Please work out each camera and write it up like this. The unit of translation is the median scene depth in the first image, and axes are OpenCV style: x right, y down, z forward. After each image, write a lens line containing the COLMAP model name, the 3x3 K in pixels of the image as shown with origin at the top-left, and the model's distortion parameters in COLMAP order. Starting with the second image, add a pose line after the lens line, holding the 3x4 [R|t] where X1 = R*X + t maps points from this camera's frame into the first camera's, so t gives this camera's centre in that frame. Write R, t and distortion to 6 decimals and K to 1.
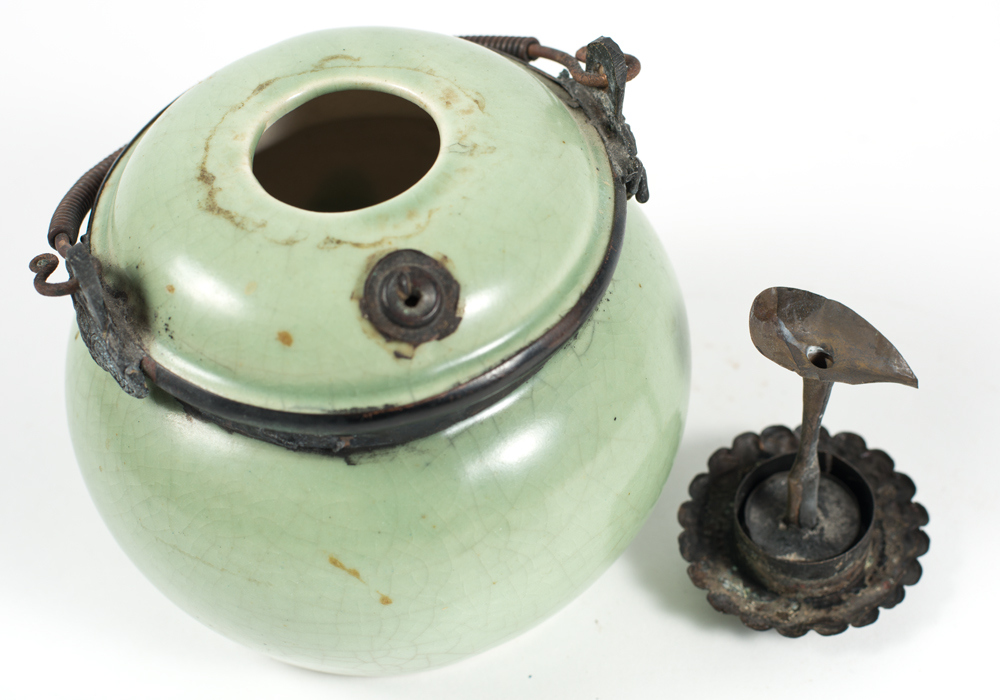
lens RADIAL K [[2124.8, 0, 500.0], [0, 2124.8, 350.0], [0, 0, 1]] dist [0.063176, 0.164004]
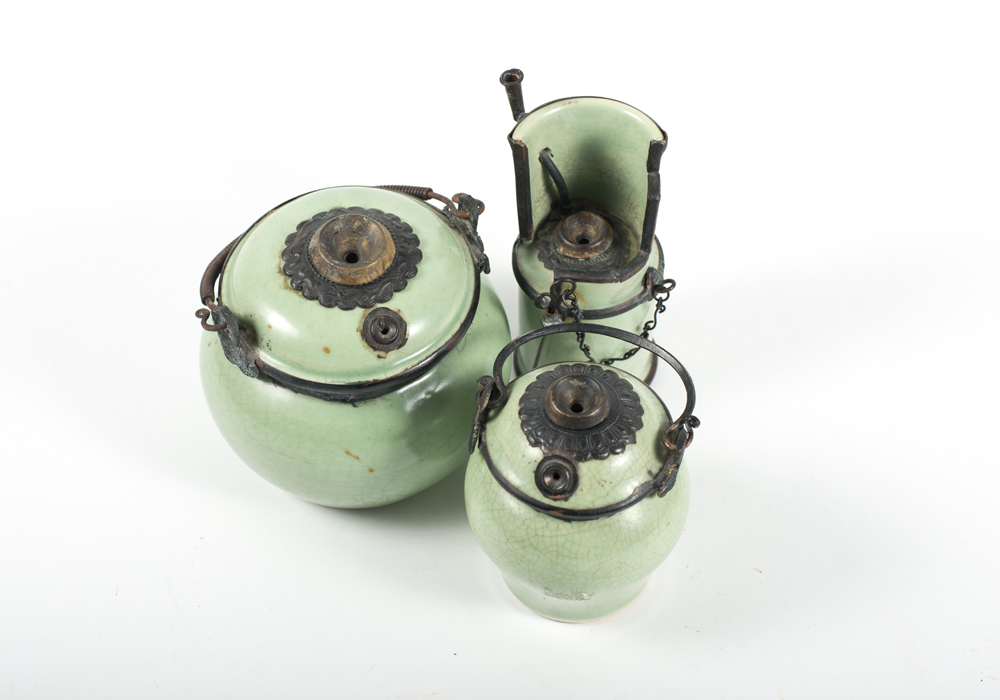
lens RADIAL K [[2124.8, 0, 500.0], [0, 2124.8, 350.0], [0, 0, 1]] dist [0.063176, 0.164004]
pose [[0.994753, -0.022864, 0.099721, -0.136332], [0.017178, 0.998197, 0.057517, -0.122340], [-0.100857, -0.055502, 0.993352, -1.120821]]
